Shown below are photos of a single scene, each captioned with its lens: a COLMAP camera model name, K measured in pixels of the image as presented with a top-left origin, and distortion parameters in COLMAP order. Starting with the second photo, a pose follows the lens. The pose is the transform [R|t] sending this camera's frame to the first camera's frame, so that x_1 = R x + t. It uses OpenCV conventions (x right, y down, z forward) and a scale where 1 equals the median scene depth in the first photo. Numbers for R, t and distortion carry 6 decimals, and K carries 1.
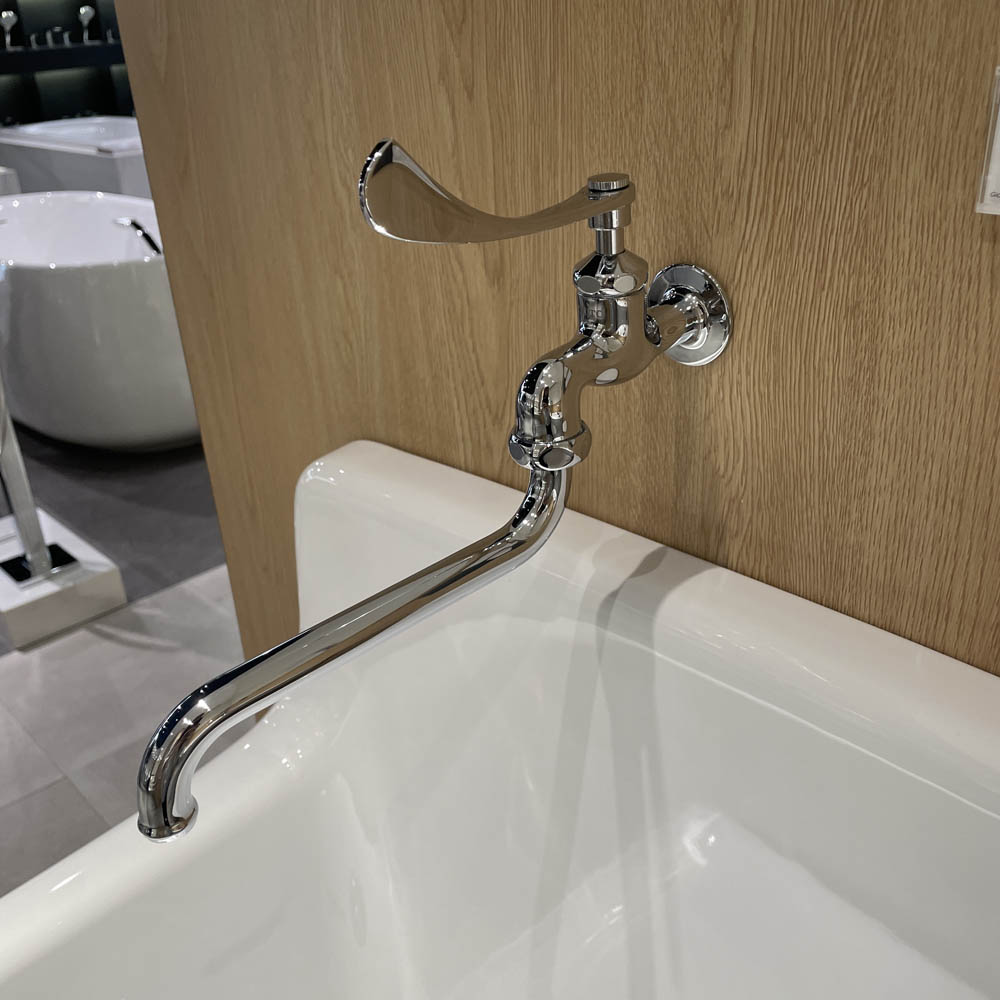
lens RADIAL K [[993.3, 0, 492.1], [0, 993.3, 505.1], [0, 0, 1]] dist [0.083871, -0.130145]
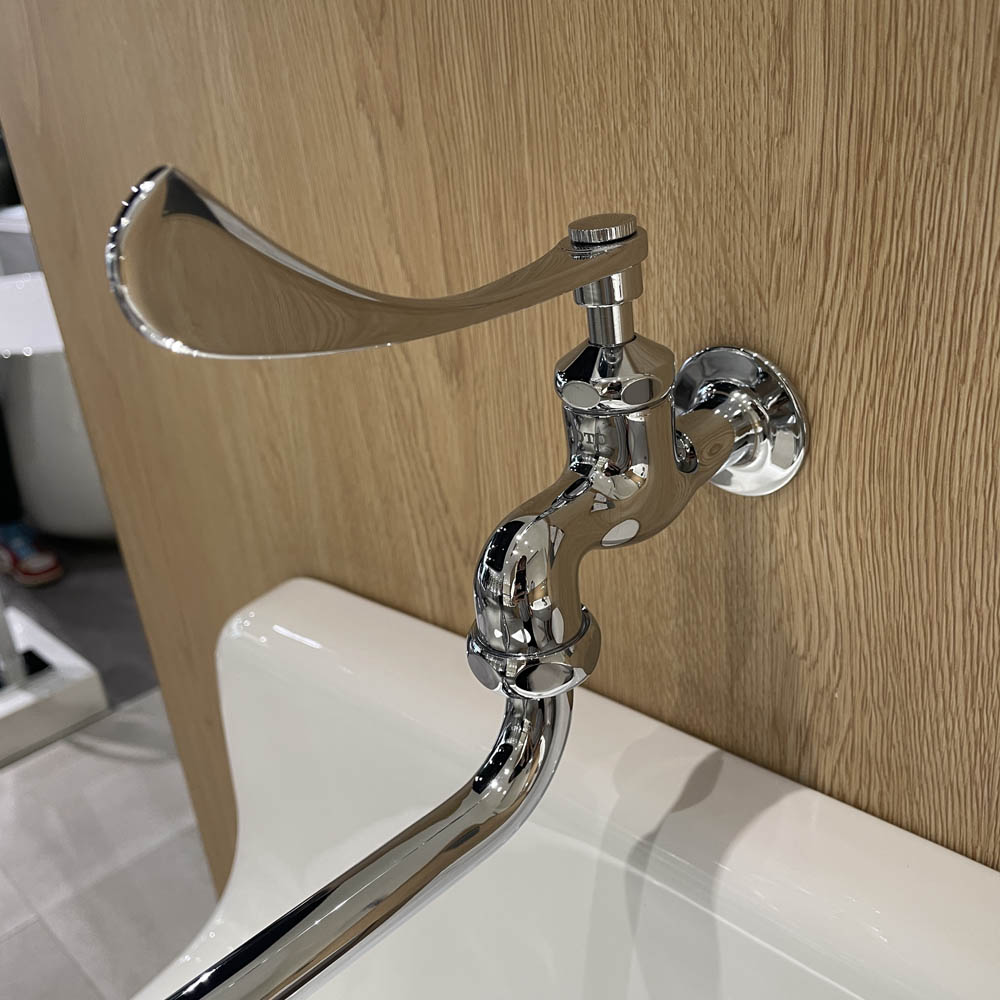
lens RADIAL K [[1015.2, 0, 497.5], [0, 1015.2, 514.3], [0, 0, 1]] dist [0.065273, -0.099187]
pose [[0.998494, -0.054758, -0.003388, 0.039141], [0.054529, 0.997331, -0.048551, -0.106982], [0.006037, 0.048293, 0.998815, 0.337972]]
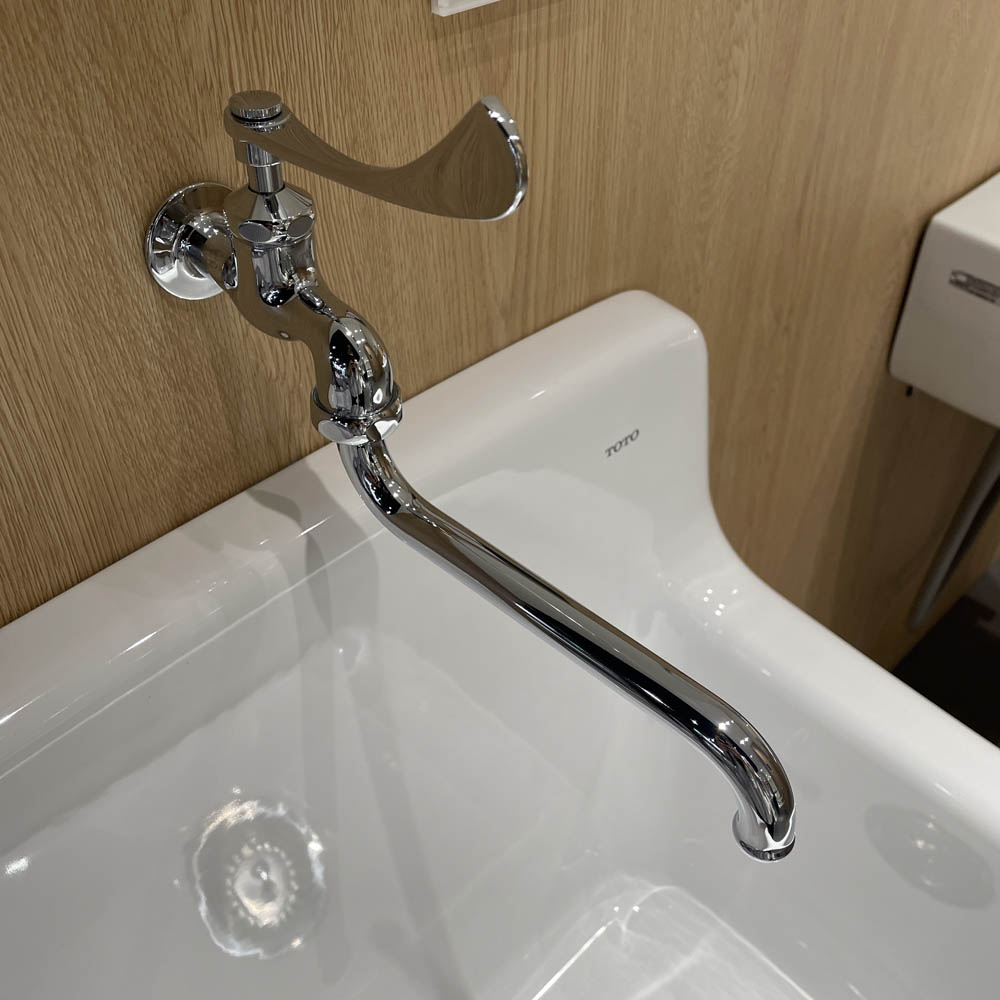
lens RADIAL K [[1015.2, 0, 497.5], [0, 1015.2, 514.3], [0, 0, 1]] dist [0.065273, -0.099187]
pose [[-0.018235, -0.623046, 0.781973, -0.651054], [0.462581, 0.688106, 0.559043, -0.408521], [-0.886389, 0.371920, 0.275662, 0.626492]]
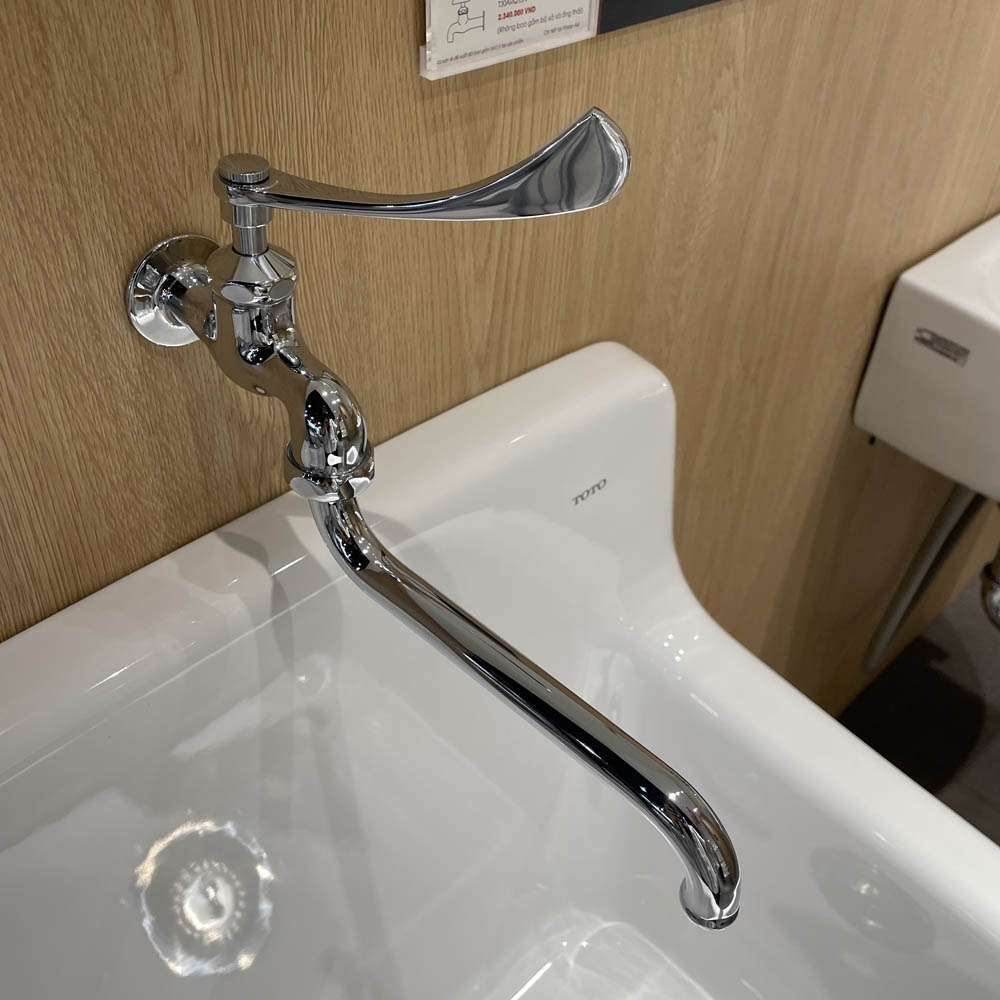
lens RADIAL K [[1019.5, 0, 498.2], [0, 1019.5, 519.7], [0, 0, 1]] dist [0.061610, -0.085413]
pose [[-0.018013, -0.618562, 0.785529, -0.642026], [0.413739, 0.710623, 0.569065, -0.449720], [-0.910217, 0.335255, 0.243123, 0.606640]]
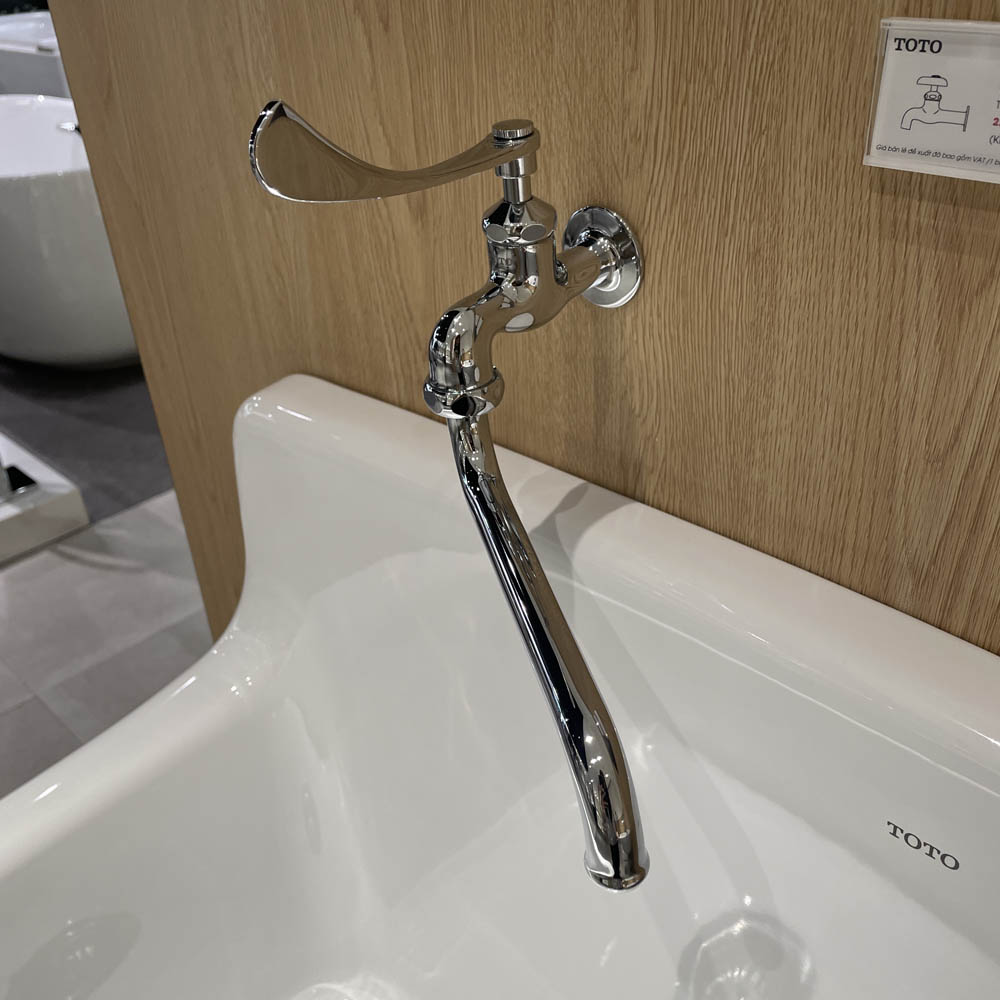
lens RADIAL K [[993.3, 0, 492.1], [0, 993.3, 505.1], [0, 0, 1]] dist [0.083871, -0.130145]
pose [[0.999405, -0.018688, 0.028987, 0.051445], [0.016001, 0.995786, 0.090302, -0.033746], [-0.030552, -0.089785, 0.995492, -0.028397]]
